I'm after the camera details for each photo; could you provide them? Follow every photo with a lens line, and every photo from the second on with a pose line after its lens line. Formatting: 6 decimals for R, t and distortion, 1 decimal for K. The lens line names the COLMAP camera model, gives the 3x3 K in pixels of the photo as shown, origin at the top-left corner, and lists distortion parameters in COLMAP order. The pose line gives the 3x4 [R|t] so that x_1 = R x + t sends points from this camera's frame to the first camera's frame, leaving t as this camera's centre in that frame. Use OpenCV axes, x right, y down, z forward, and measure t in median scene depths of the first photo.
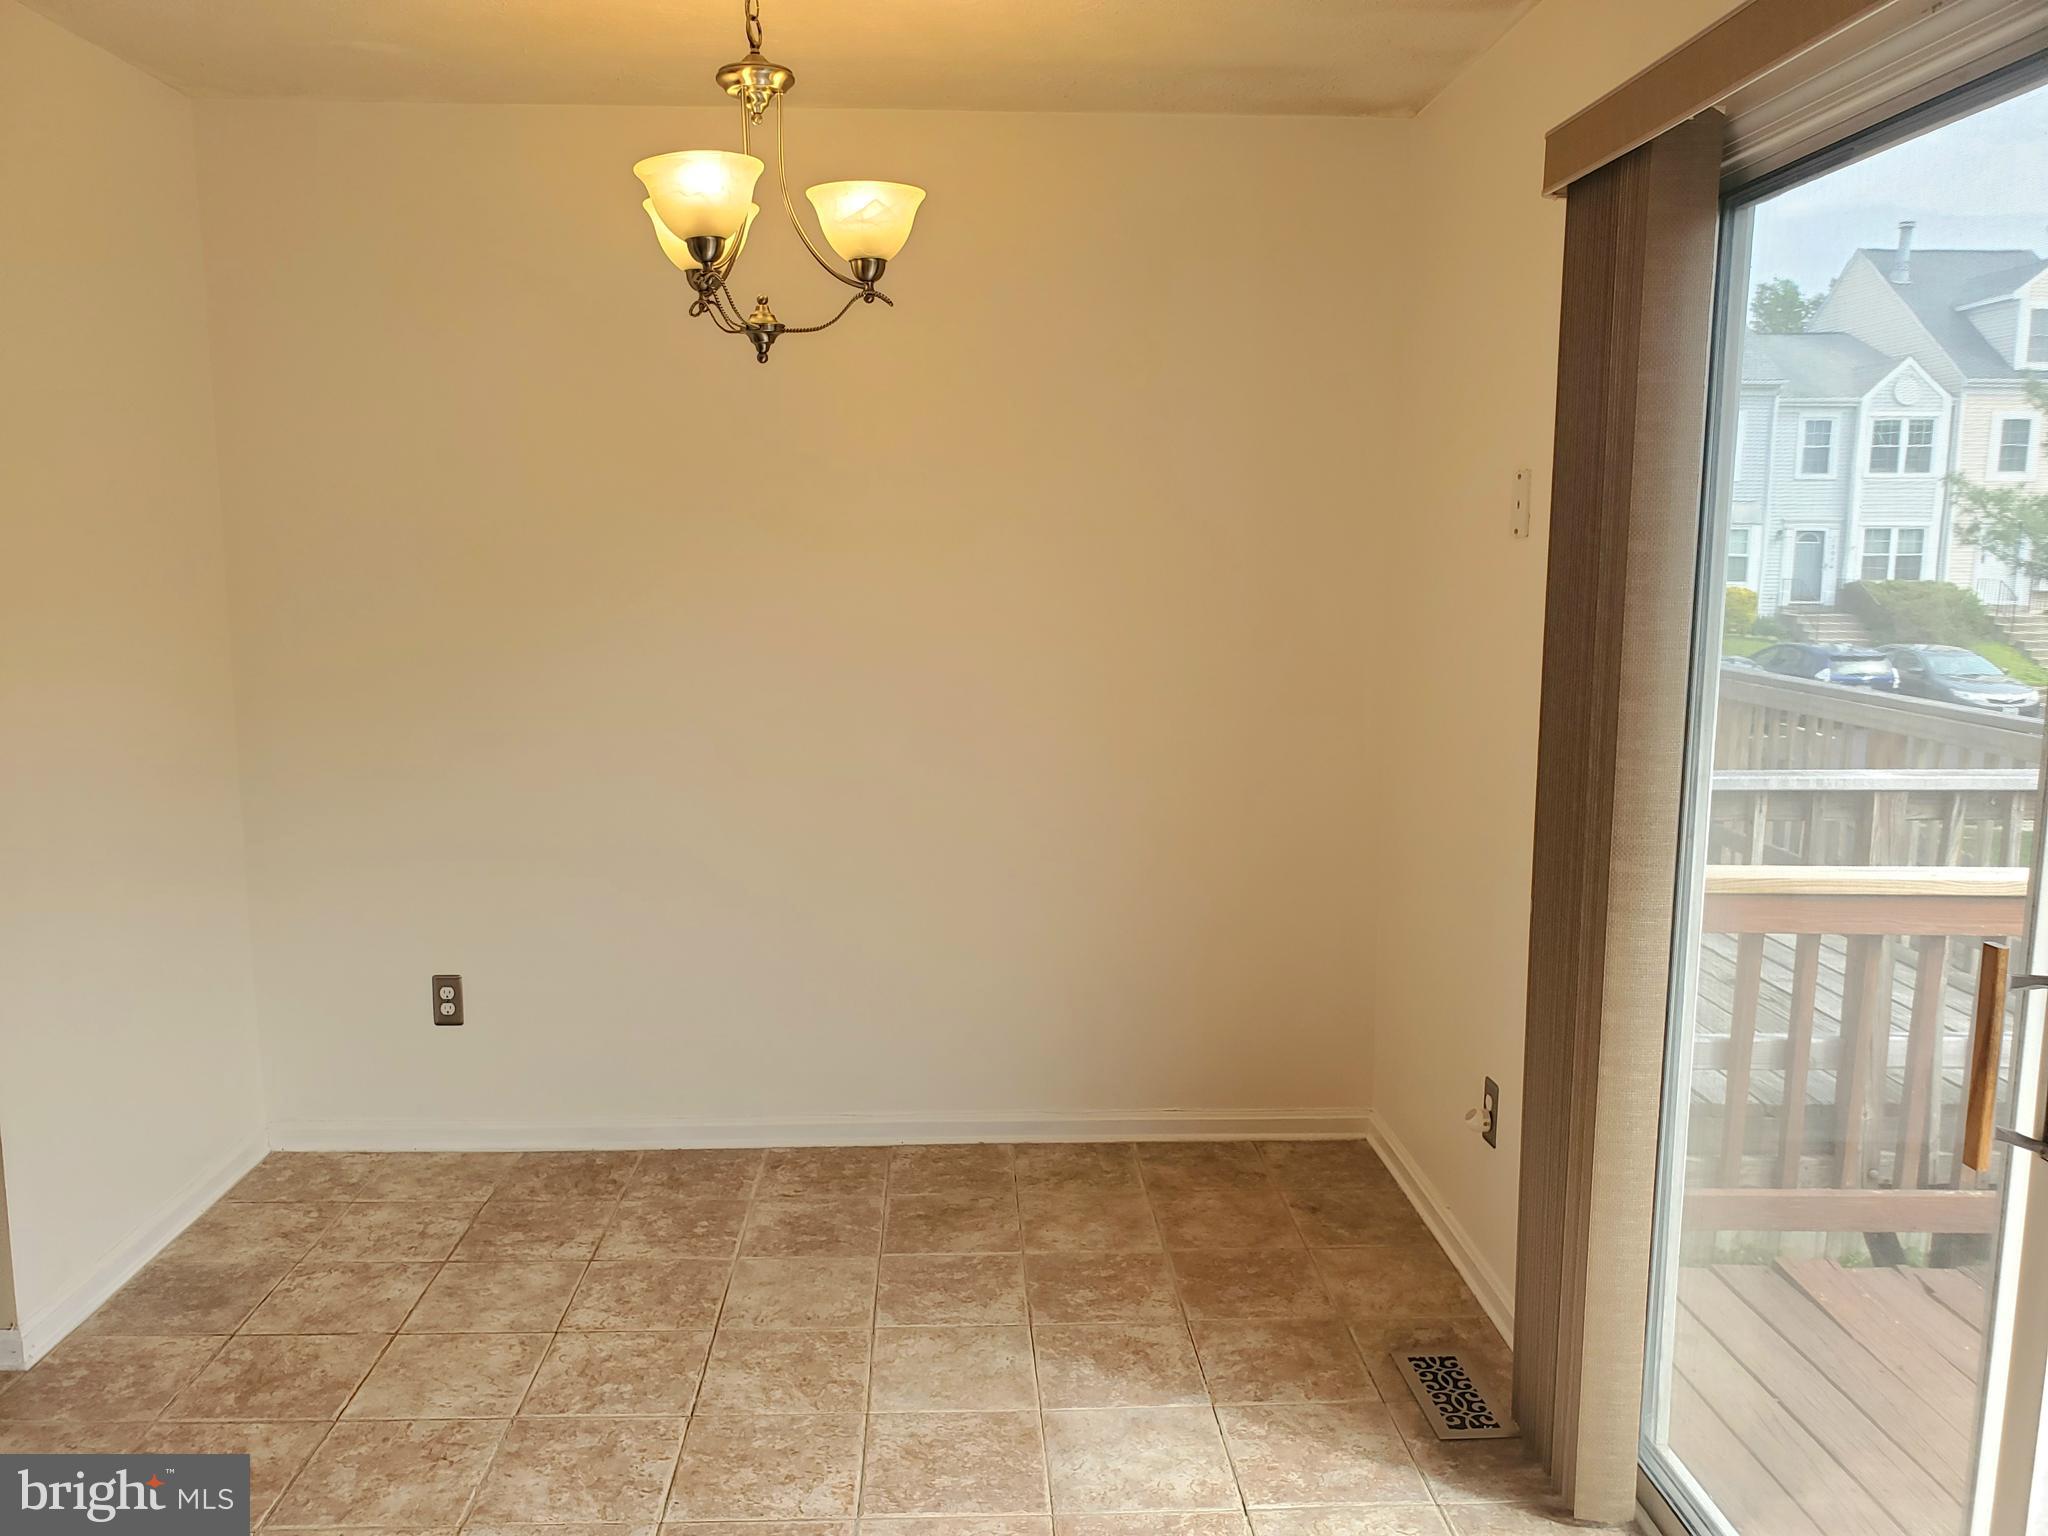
lens RADIAL K [[1594.8, 0, 929.5], [0, 1594.8, 762.1], [0, 0, 1]] dist [0.024478, 0.002679]
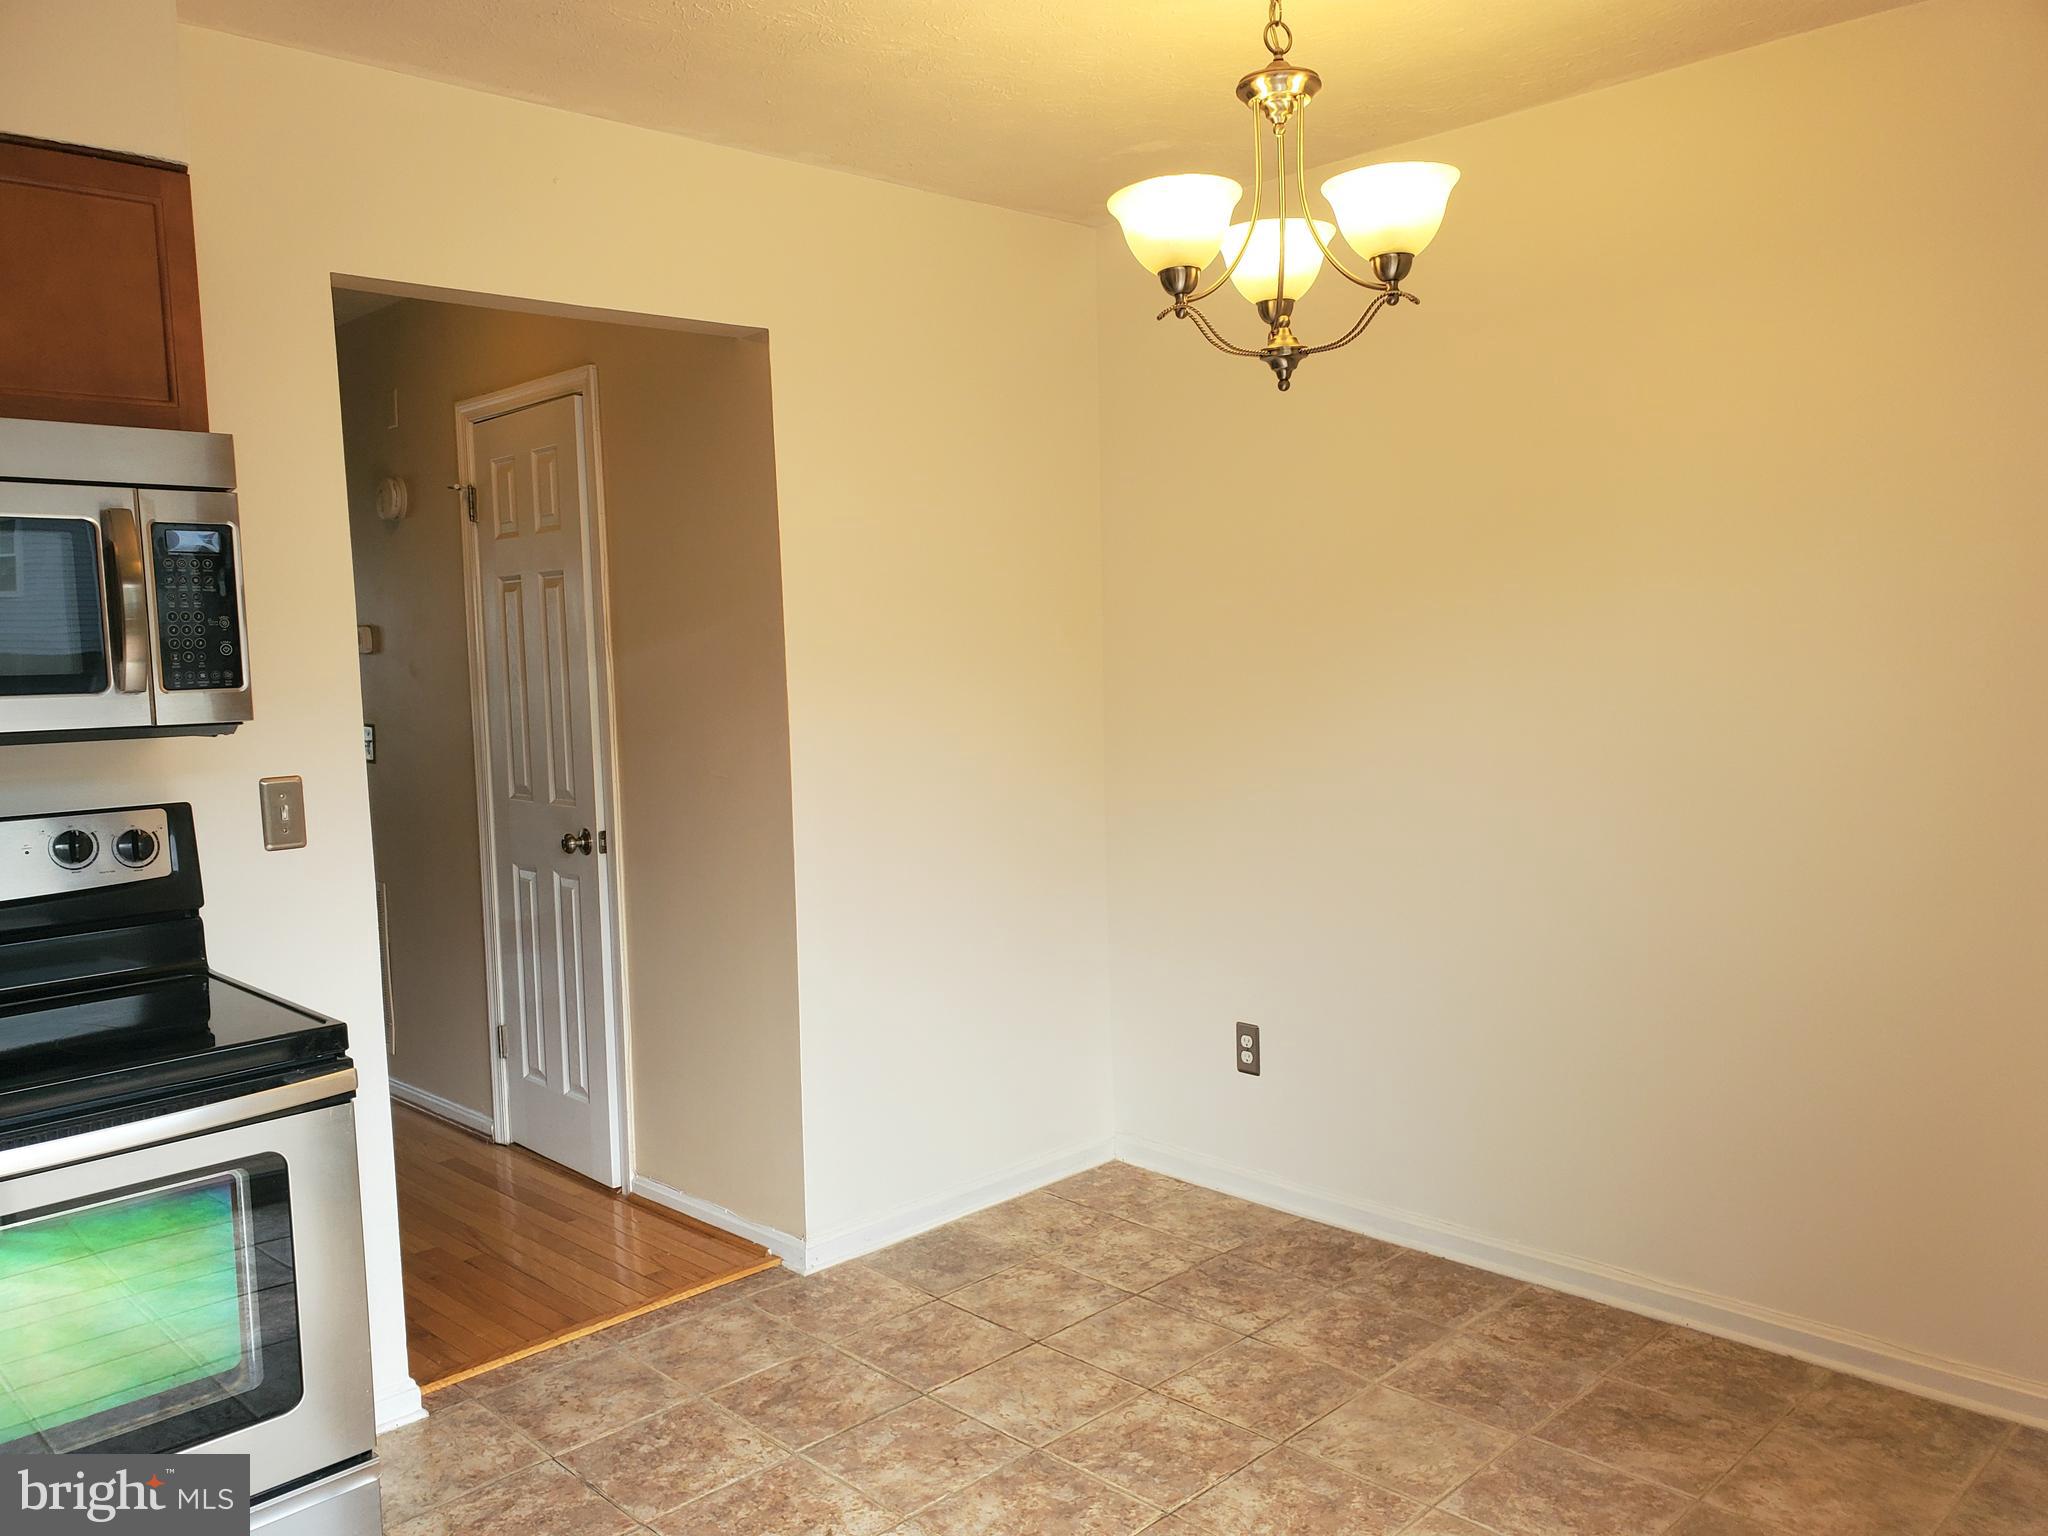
lens RADIAL K [[1594.8, 0, 1022.9], [0, 1594.8, 763.9], [0, 0, 1]] dist [0.024478, 0.002679]
pose [[0.697015, 0.041727, -0.715841, 0.381464], [-0.070518, 0.997455, -0.010520, -0.012513], [0.713580, 0.057813, 0.698184, 0.218934]]
